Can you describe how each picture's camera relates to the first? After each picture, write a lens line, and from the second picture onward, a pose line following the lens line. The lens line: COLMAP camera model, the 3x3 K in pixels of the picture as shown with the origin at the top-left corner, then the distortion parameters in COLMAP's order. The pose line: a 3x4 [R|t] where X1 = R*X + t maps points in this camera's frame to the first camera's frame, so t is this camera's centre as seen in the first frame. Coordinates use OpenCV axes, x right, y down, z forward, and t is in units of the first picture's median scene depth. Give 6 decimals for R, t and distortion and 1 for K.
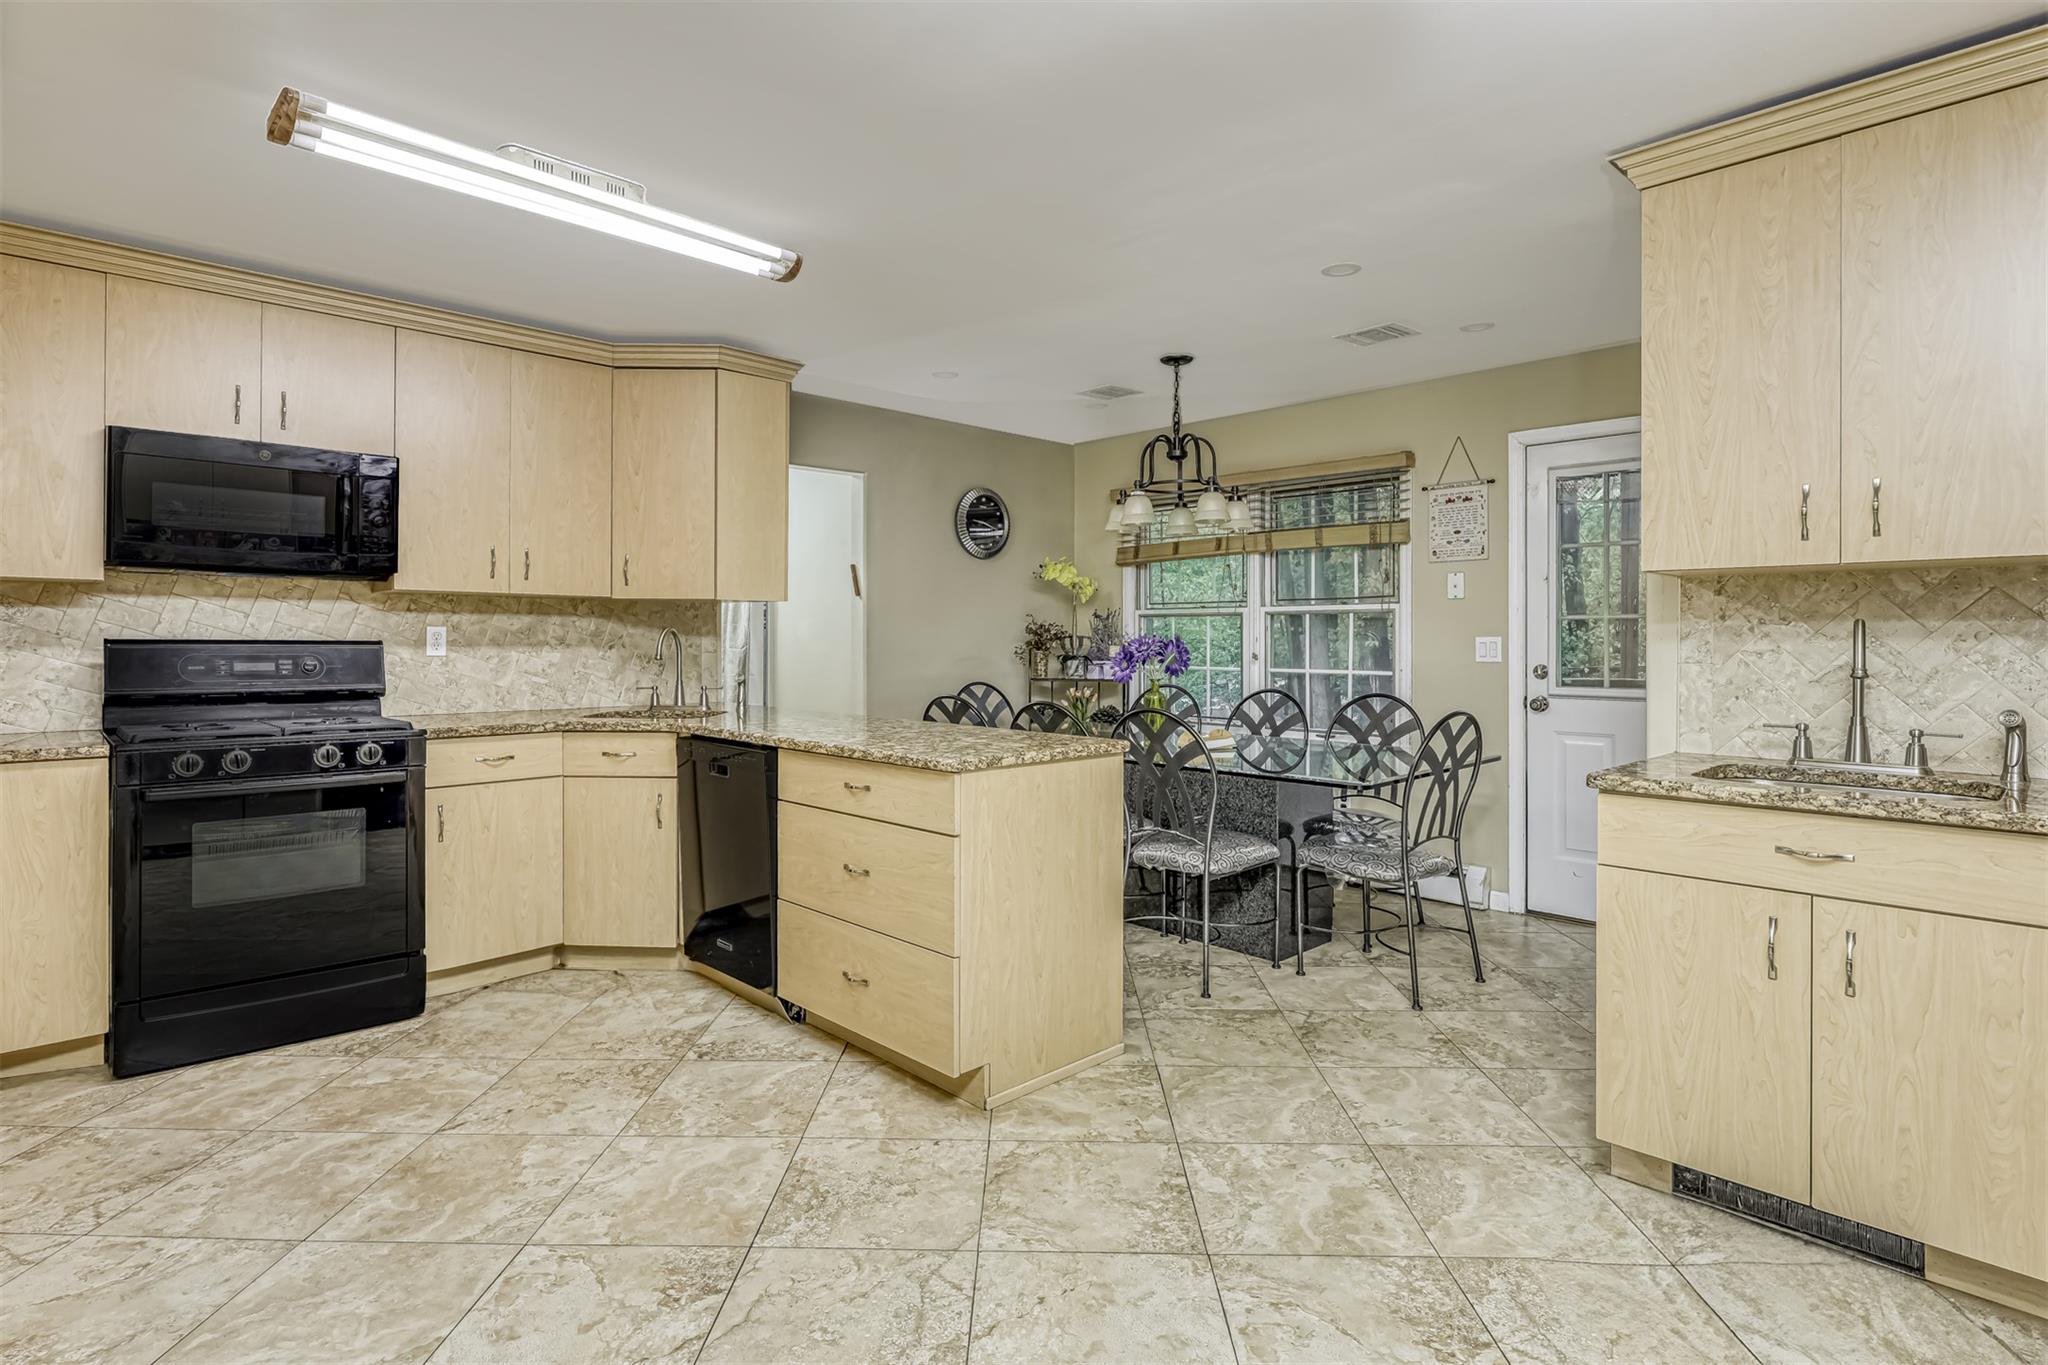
lens RADIAL K [[1030.1, 0, 1019.8], [0, 1030.1, 637.4], [0, 0, 1]] dist [-0.006181, -0.000969]
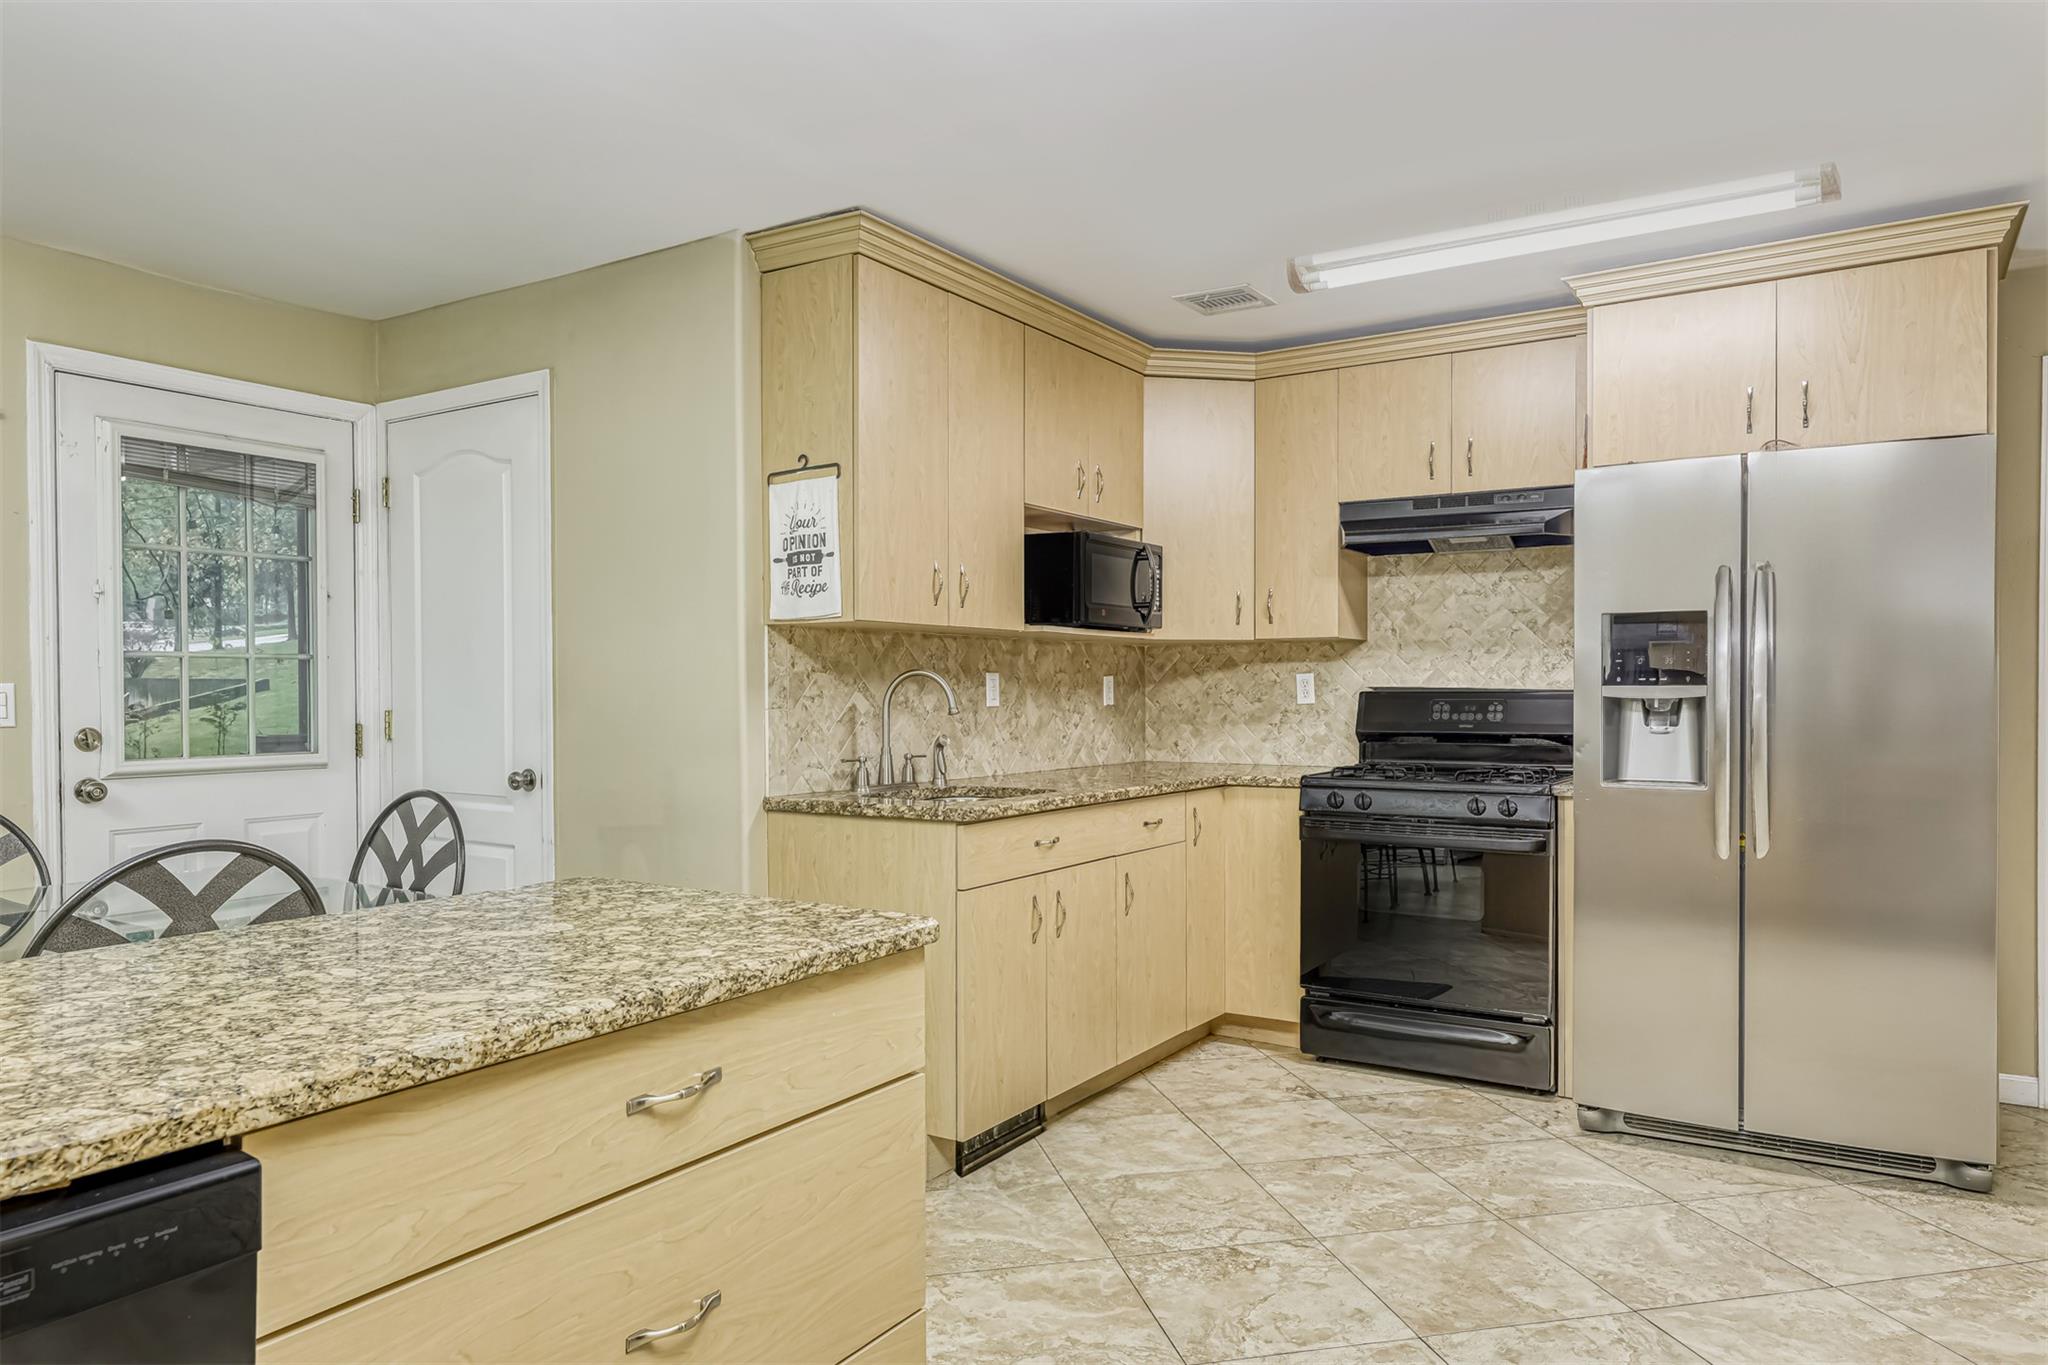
lens RADIAL K [[1326.1, 0, 1024.2], [0, 1326.1, 689.0], [0, 0, 1]] dist [0.010235, 0.001586]
pose [[-0.230455, -0.004158, 0.973074, -0.732239], [0.000737, 0.999990, 0.004448, -0.000371], [-0.973083, 0.001742, -0.230449, 1.118361]]
